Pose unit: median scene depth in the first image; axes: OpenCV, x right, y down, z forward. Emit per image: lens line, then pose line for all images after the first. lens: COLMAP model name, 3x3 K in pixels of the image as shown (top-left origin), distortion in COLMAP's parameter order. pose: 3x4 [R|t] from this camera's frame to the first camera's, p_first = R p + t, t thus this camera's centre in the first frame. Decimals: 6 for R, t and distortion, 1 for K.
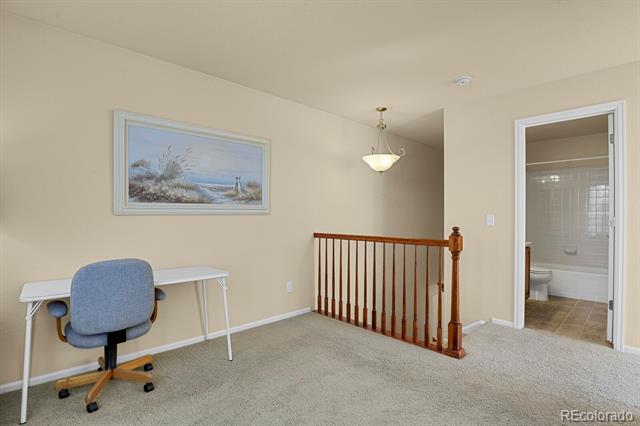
lens RADIAL K [[313.2, 0, 323.8], [0, 313.2, 216.3], [0, 0, 1]] dist [-0.022880, -0.004911]
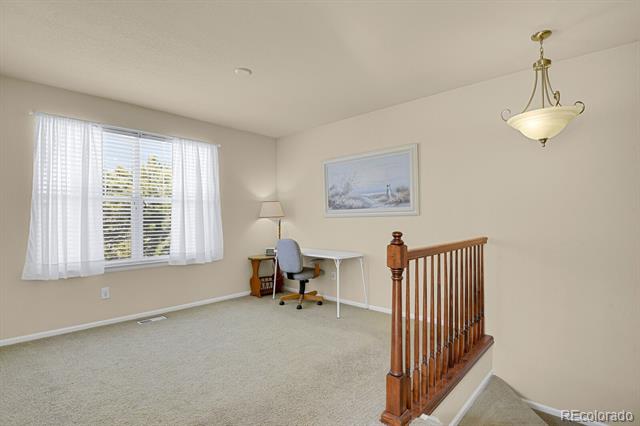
lens RADIAL K [[313.2, 0, 322.0], [0, 313.2, 214.3], [0, 0, 1]] dist [-0.022880, -0.004911]
pose [[0.066058, -0.017101, -0.997669, 0.989074], [0.008676, 0.999825, -0.016563, 0.006245], [0.997778, -0.007562, 0.066195, 0.721443]]
